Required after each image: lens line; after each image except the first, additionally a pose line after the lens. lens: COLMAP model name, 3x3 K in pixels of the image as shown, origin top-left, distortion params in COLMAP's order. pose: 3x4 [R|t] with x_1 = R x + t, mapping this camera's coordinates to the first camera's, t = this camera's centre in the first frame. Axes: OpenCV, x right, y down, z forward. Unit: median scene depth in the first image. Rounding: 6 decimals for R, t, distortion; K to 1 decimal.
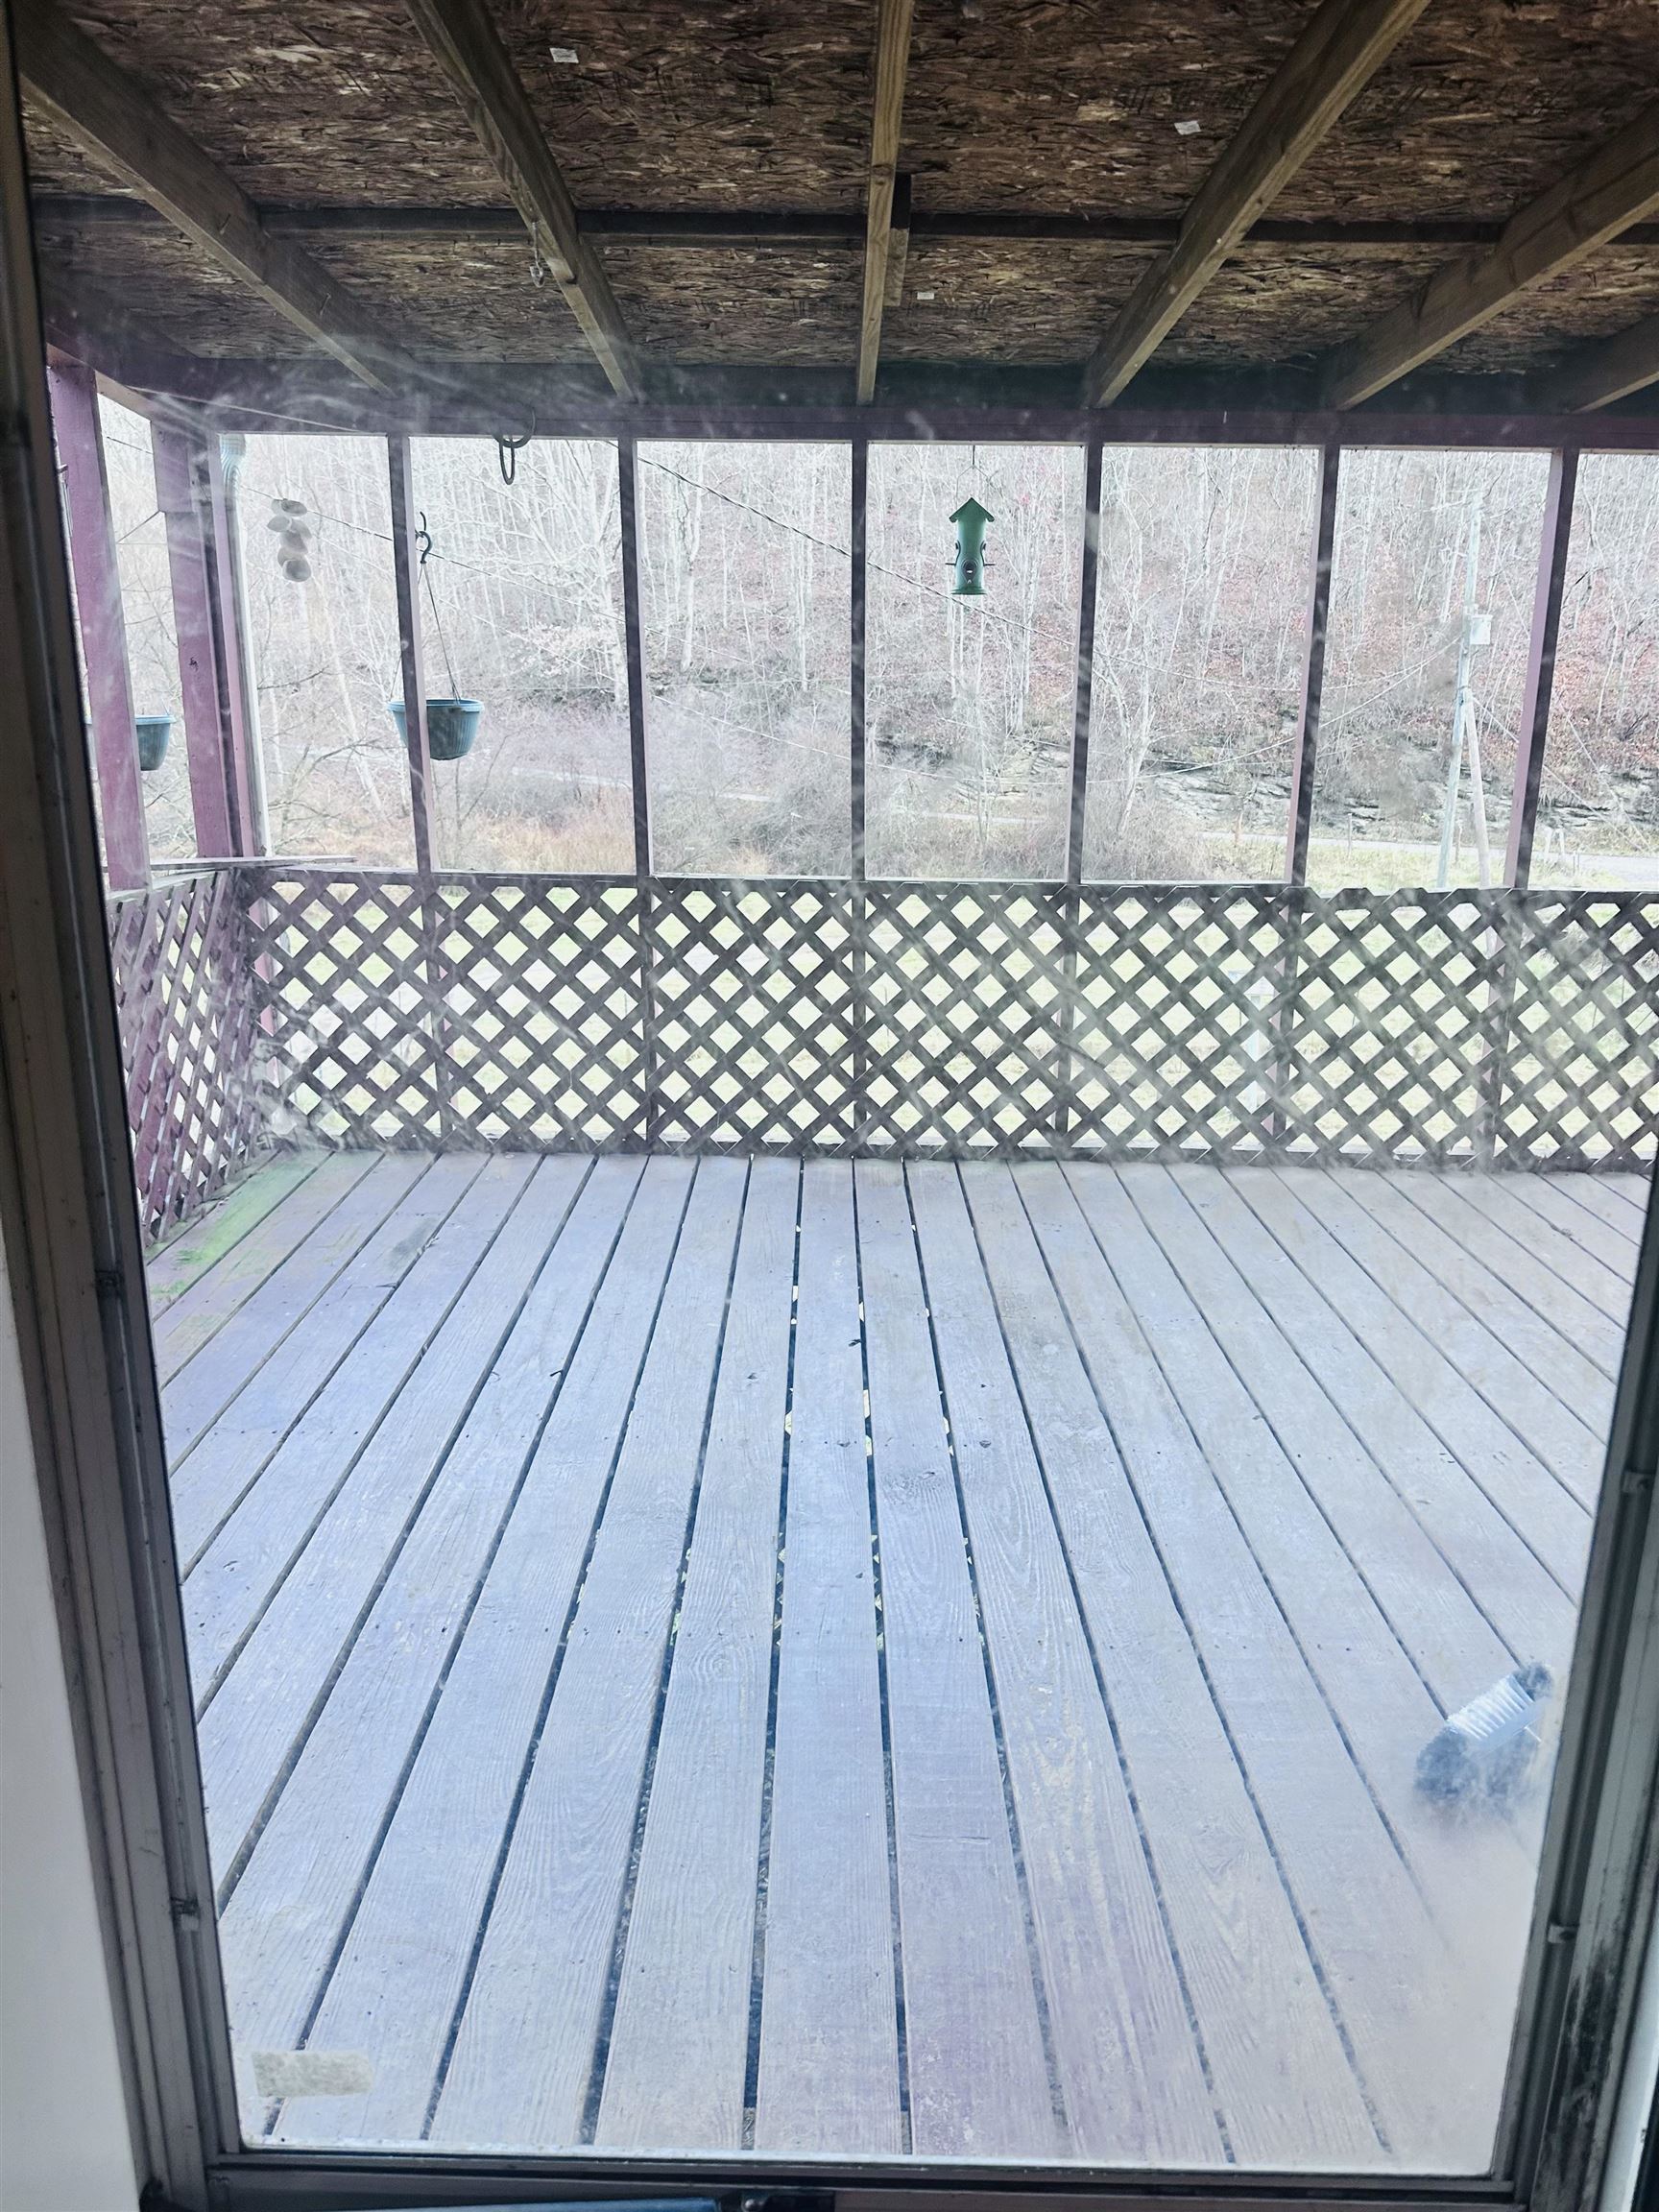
lens RADIAL K [[1548.0, 0, 829.6], [0, 1548.0, 1113.7], [0, 0, 1]] dist [0.152856, -0.310752]
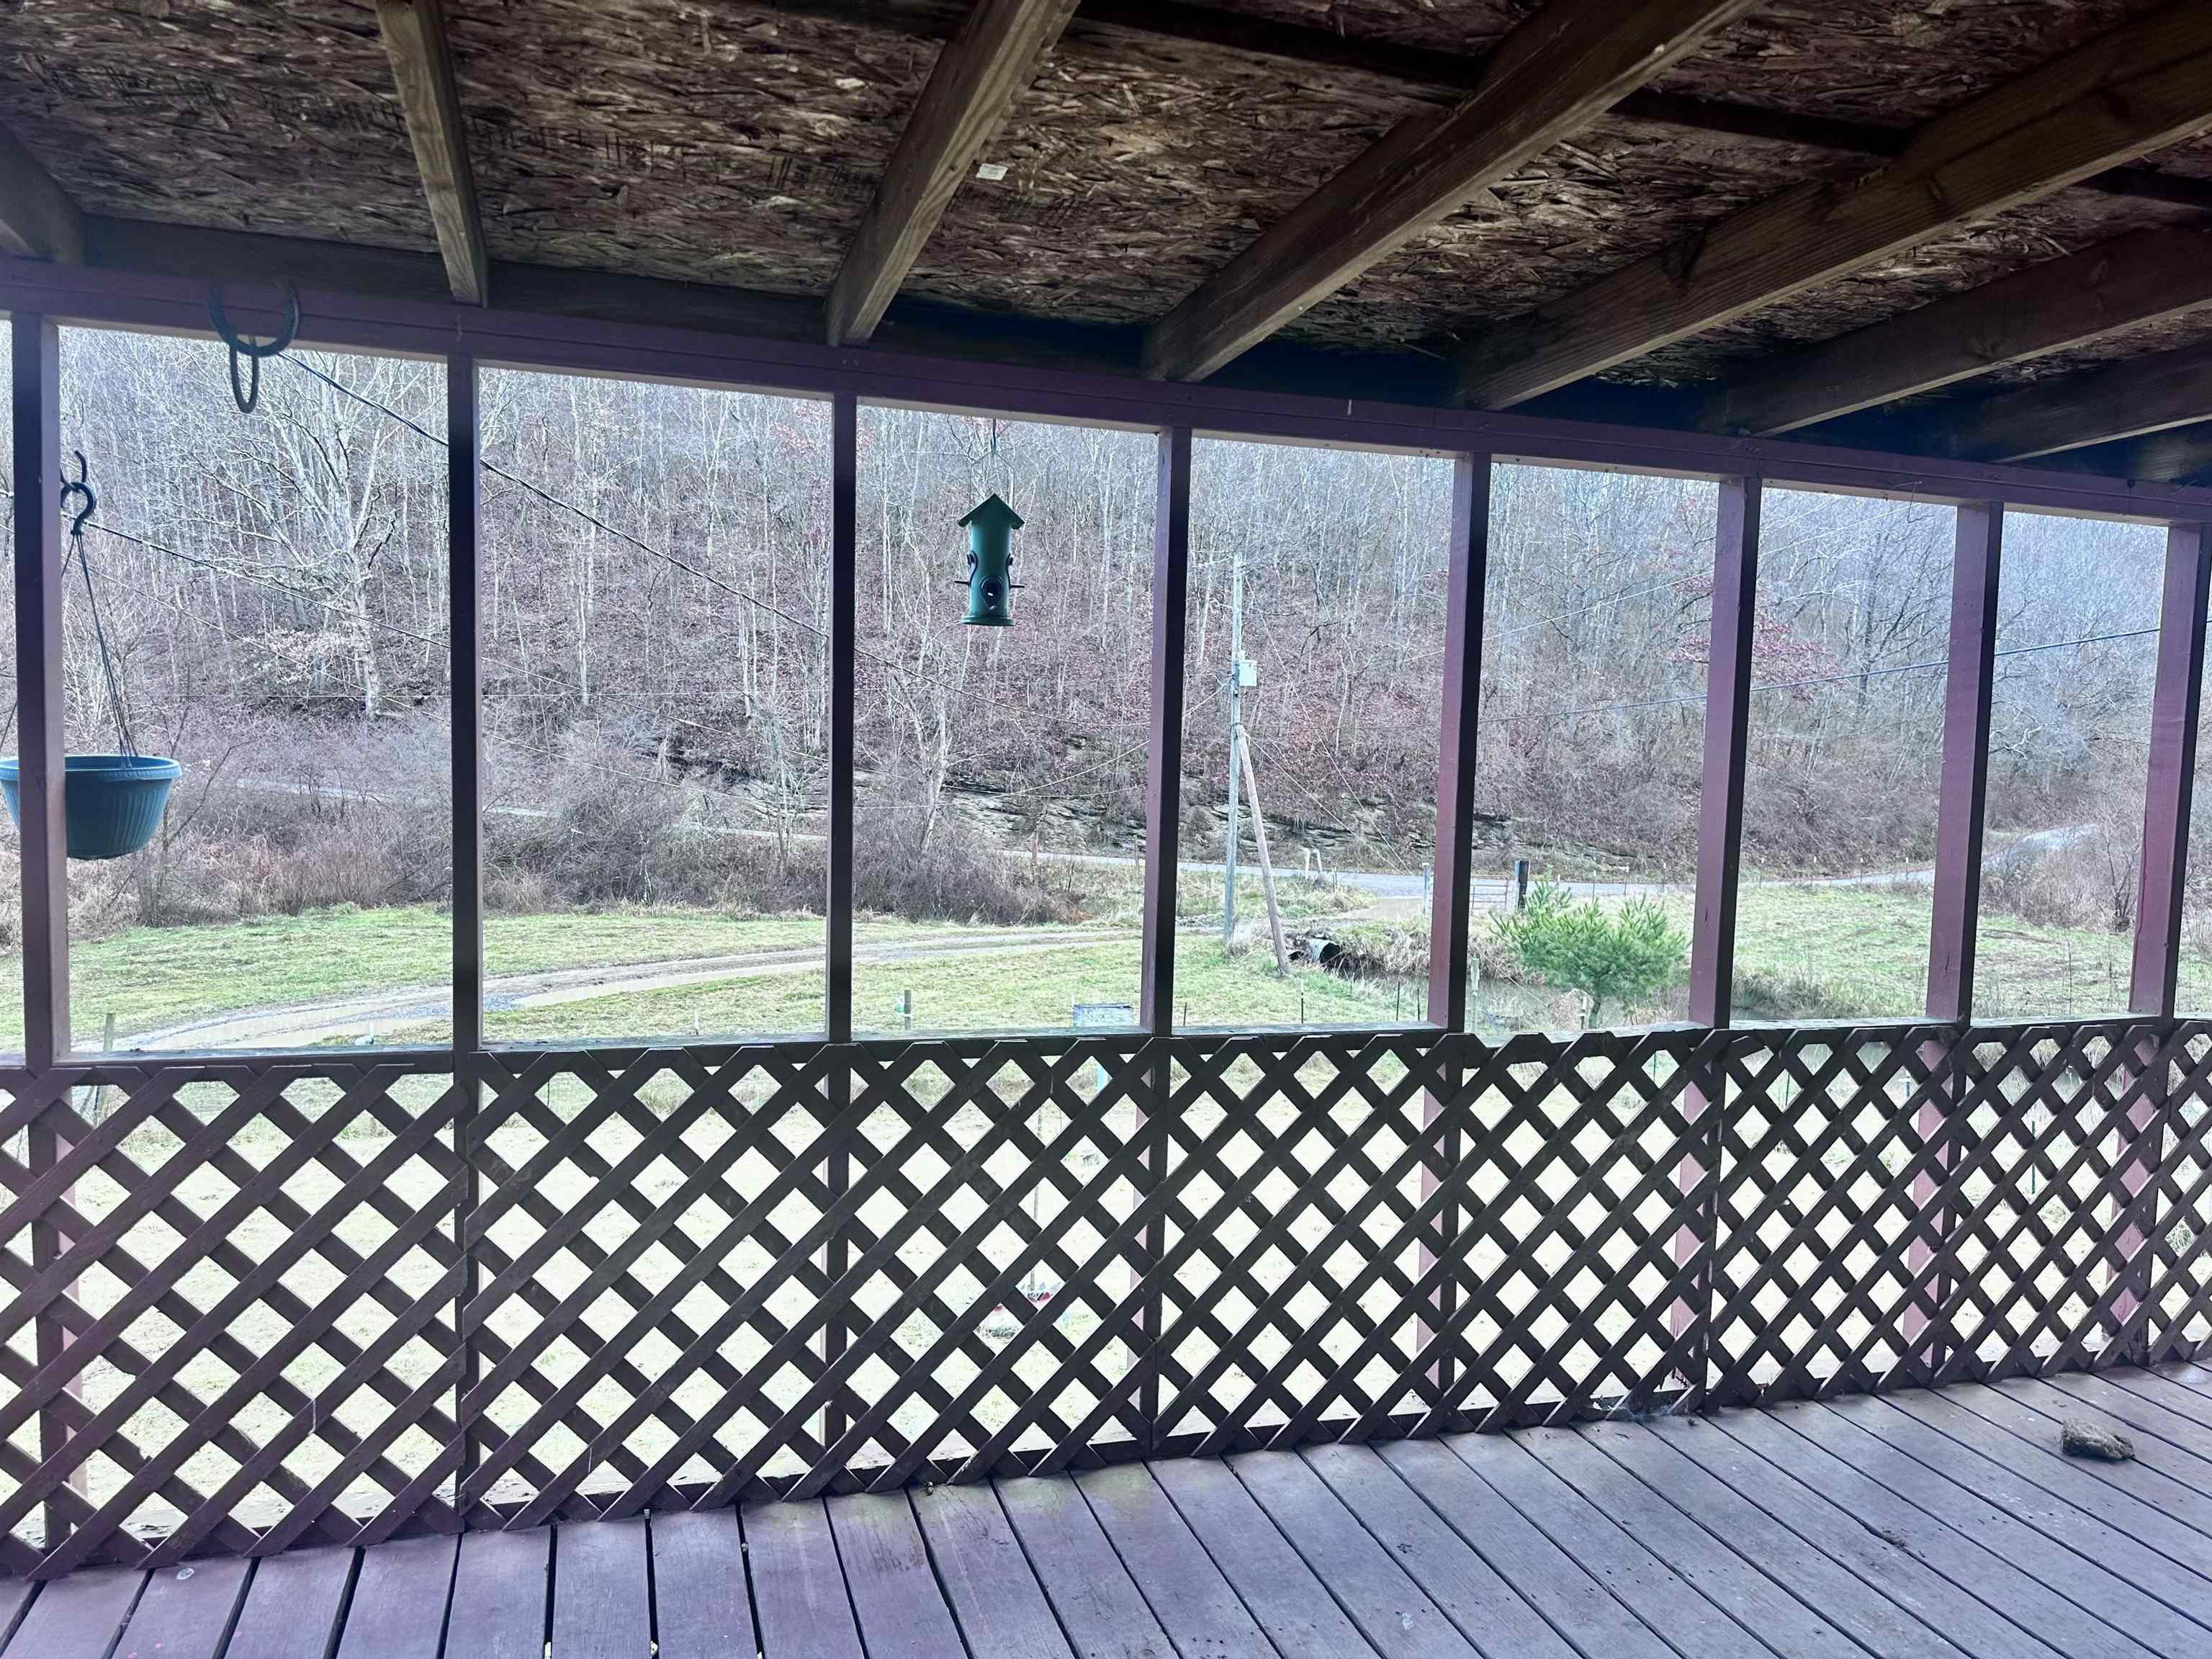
lens RADIAL K [[1564.8, 0, 1106.0], [0, 1564.8, 829.5], [0, 0, 1]] dist [0.150684, -0.266233]
pose [[0.954584, 0.002439, 0.297930, -0.066260], [0.053784, 0.982128, -0.180366, -0.109436], [-0.293046, 0.188199, 0.937393, 0.336930]]
